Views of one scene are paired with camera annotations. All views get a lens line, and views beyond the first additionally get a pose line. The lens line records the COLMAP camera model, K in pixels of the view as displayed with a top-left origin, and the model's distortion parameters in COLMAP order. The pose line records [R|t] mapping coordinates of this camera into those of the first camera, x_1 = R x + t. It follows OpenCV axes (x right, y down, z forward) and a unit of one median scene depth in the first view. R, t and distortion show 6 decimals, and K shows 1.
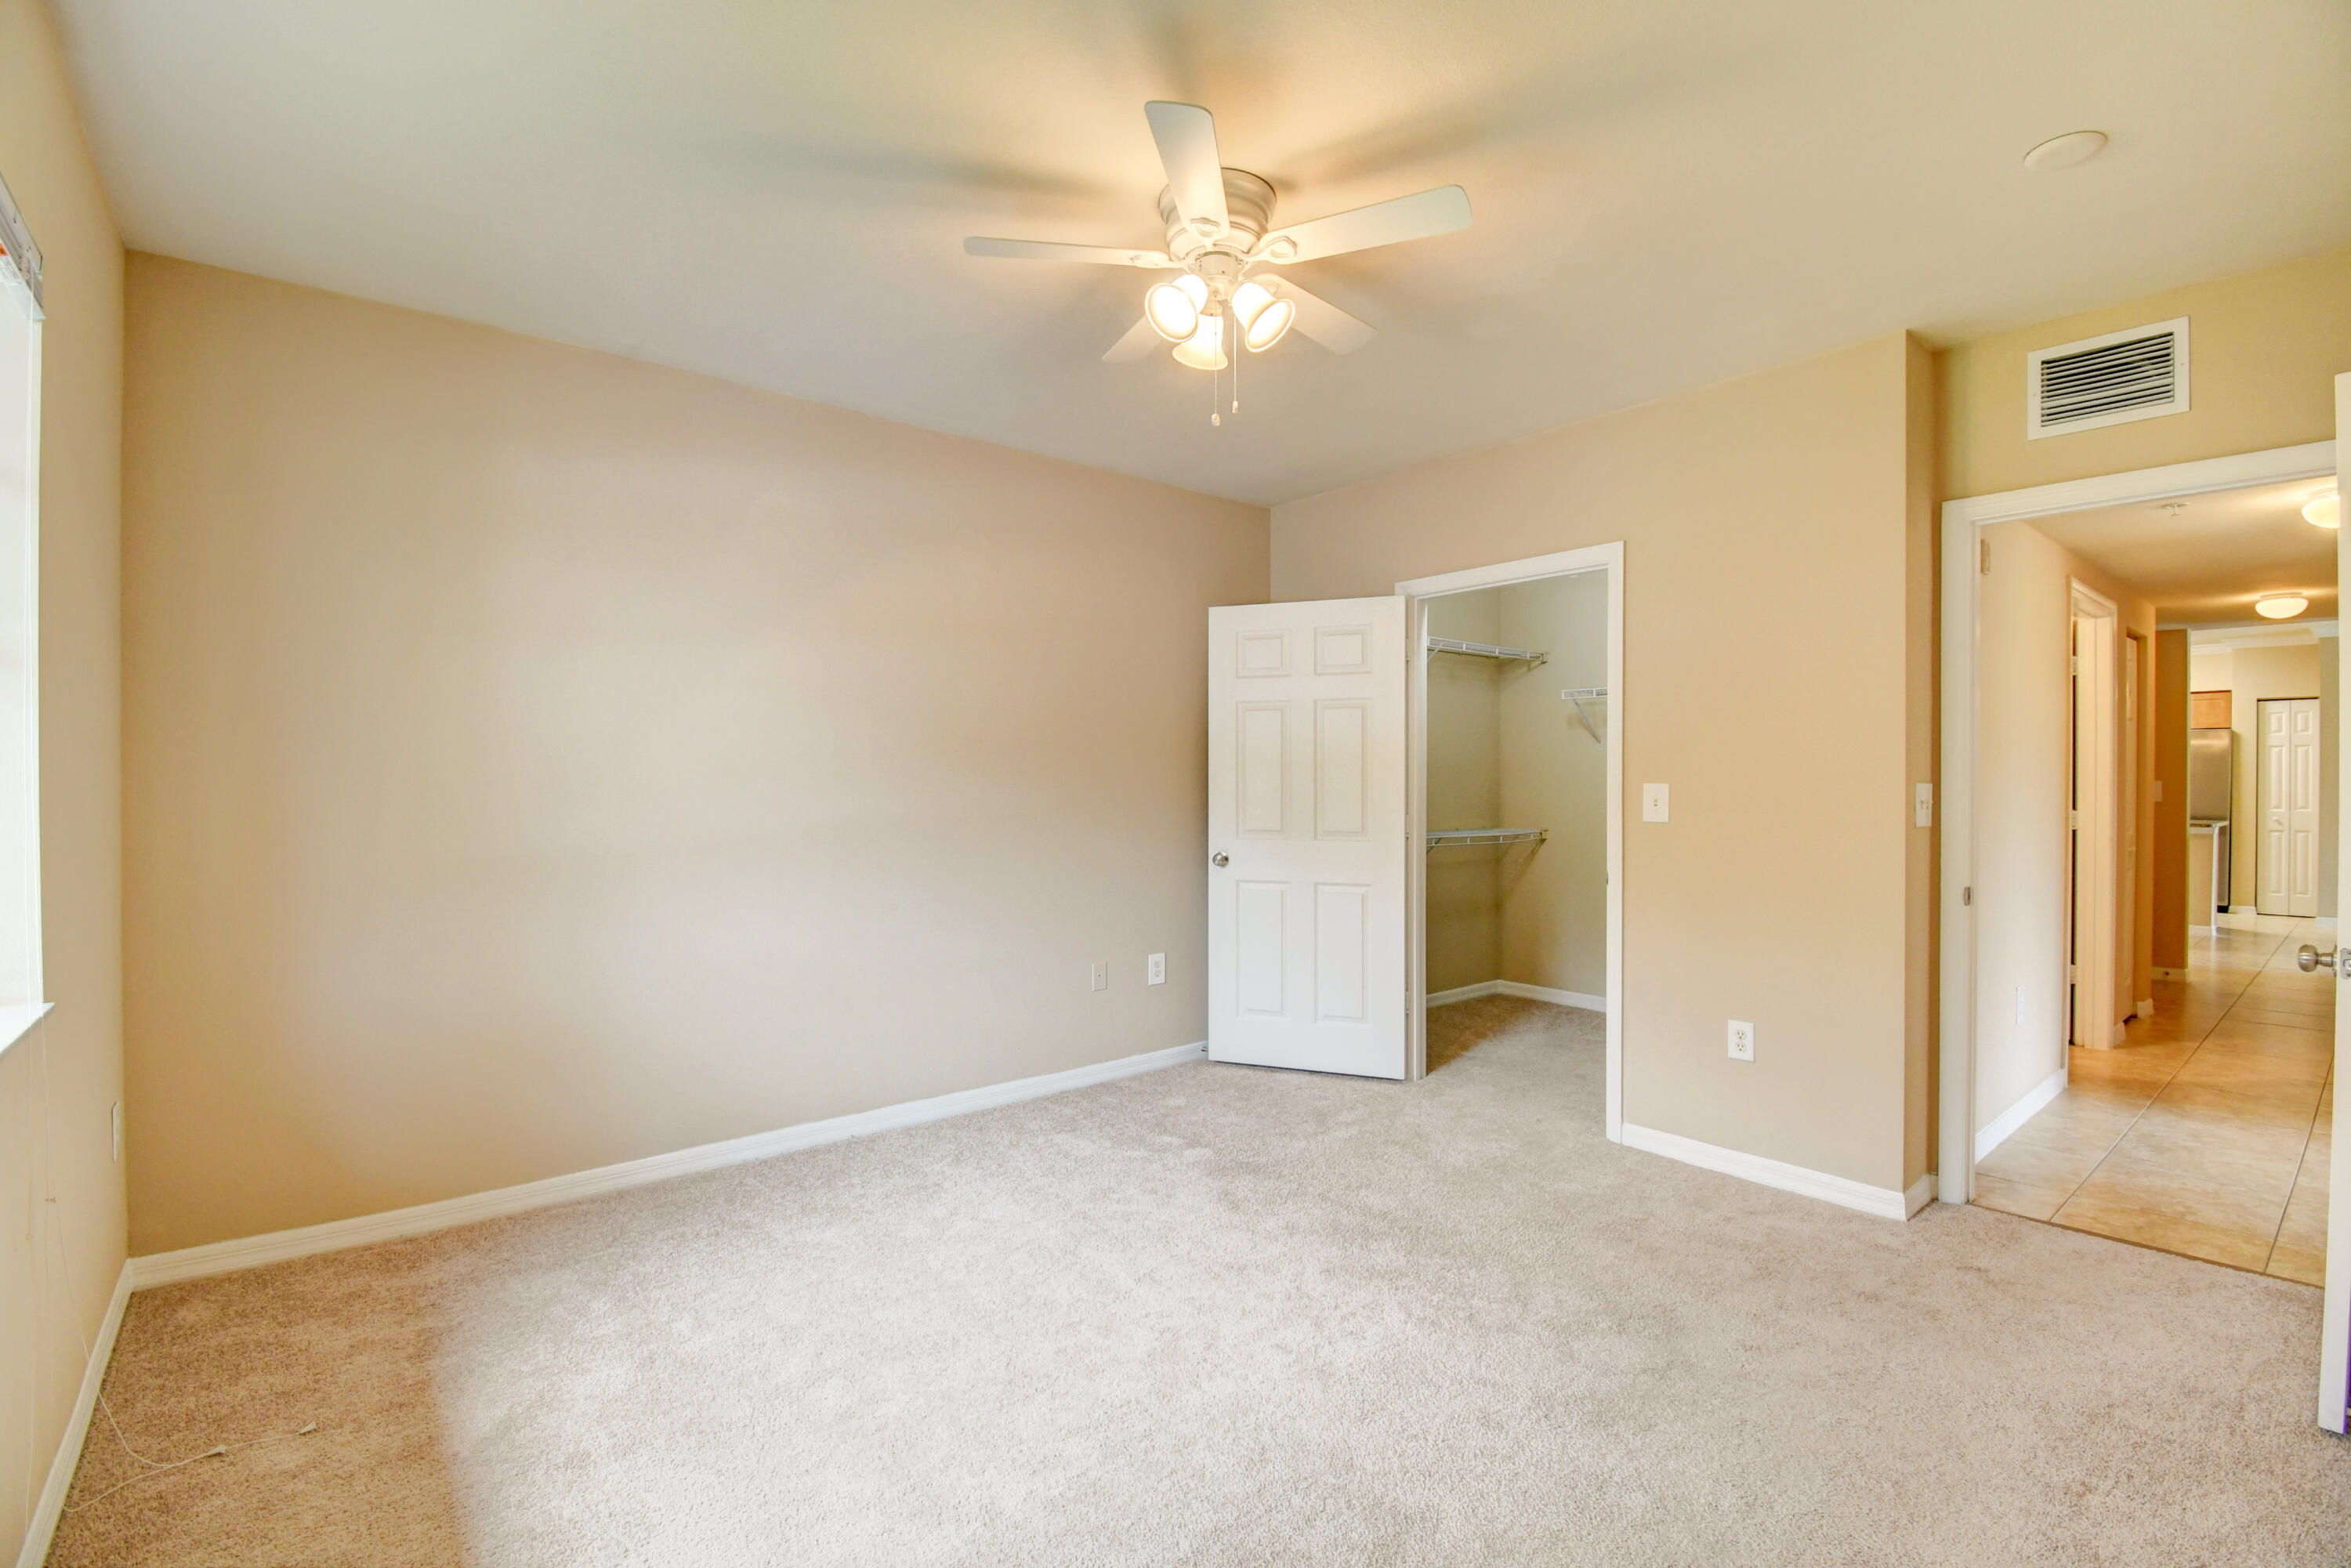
lens RADIAL K [[1050.1, 0, 1175.5], [0, 1050.1, 784.0], [0, 0, 1]] dist [0.018416, -0.030522]
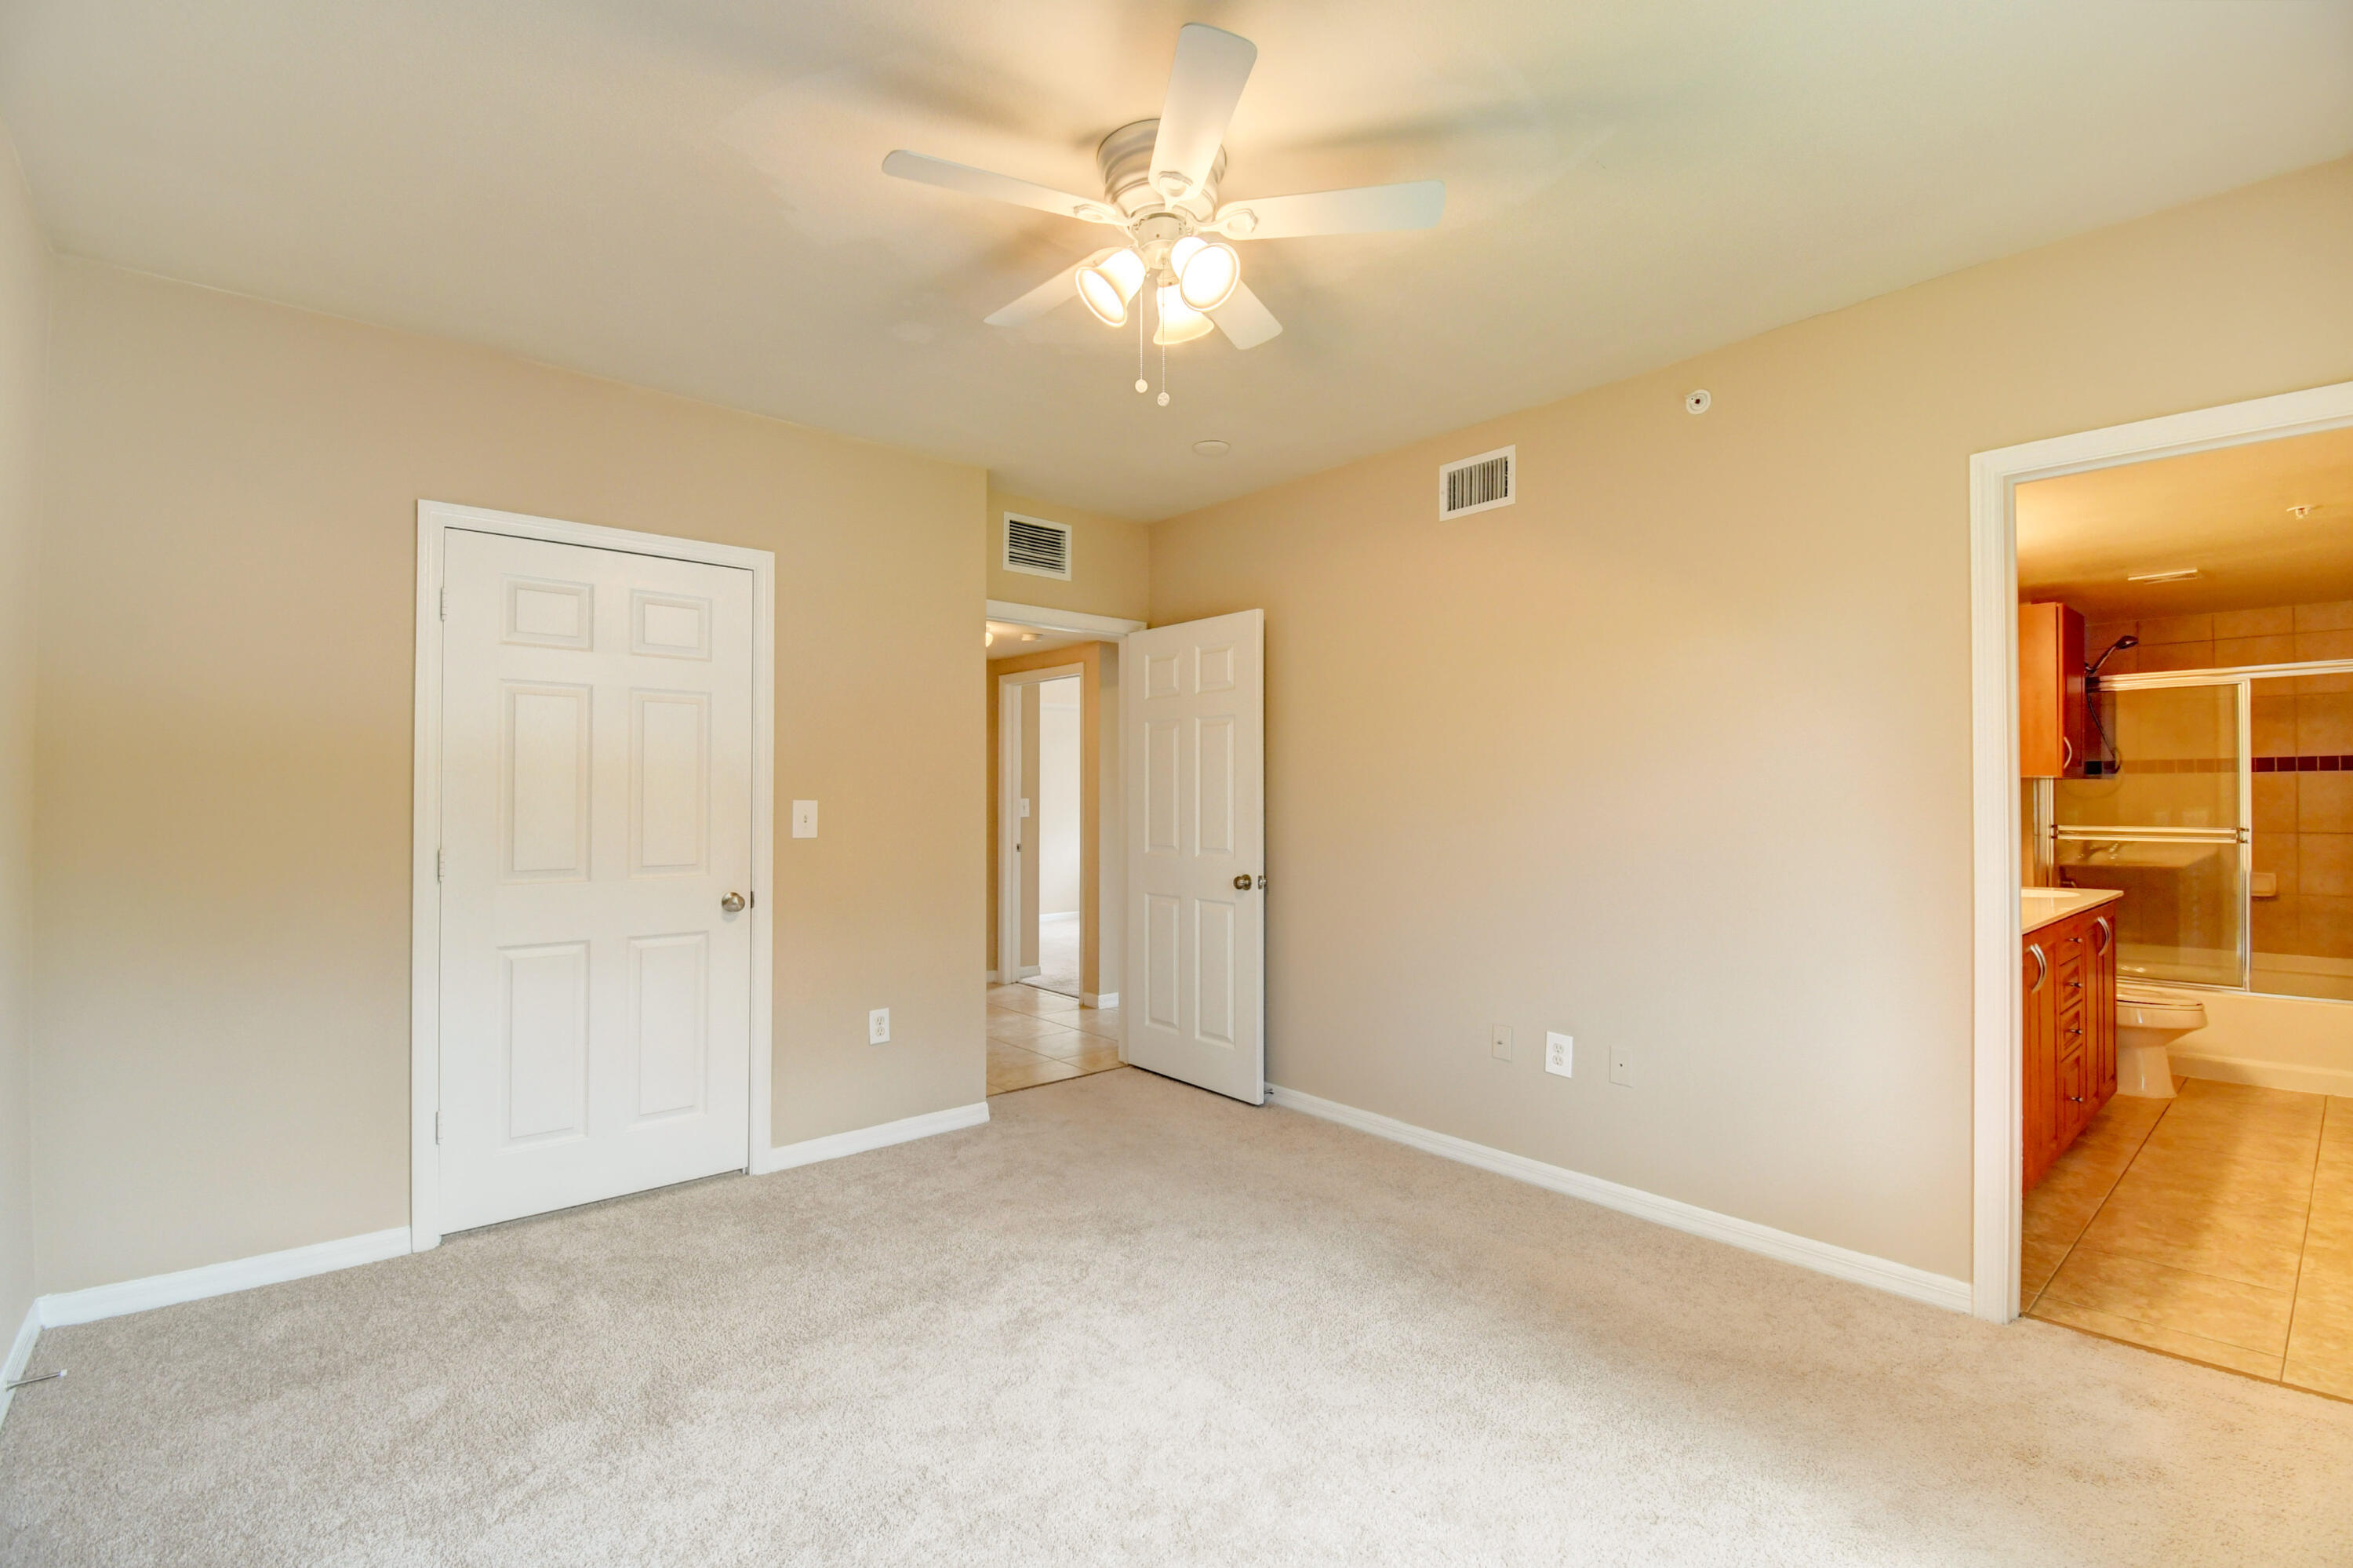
lens RADIAL K [[1051.1, 0, 1176.5], [0, 1051.1, 784.0], [0, 0, 1]] dist [0.018416, -0.030522]
pose [[-0.043307, 0.000504, 0.999062, -0.694250], [-0.010782, 0.999941, -0.000972, -0.024457], [-0.999004, -0.010814, -0.043299, 0.816067]]
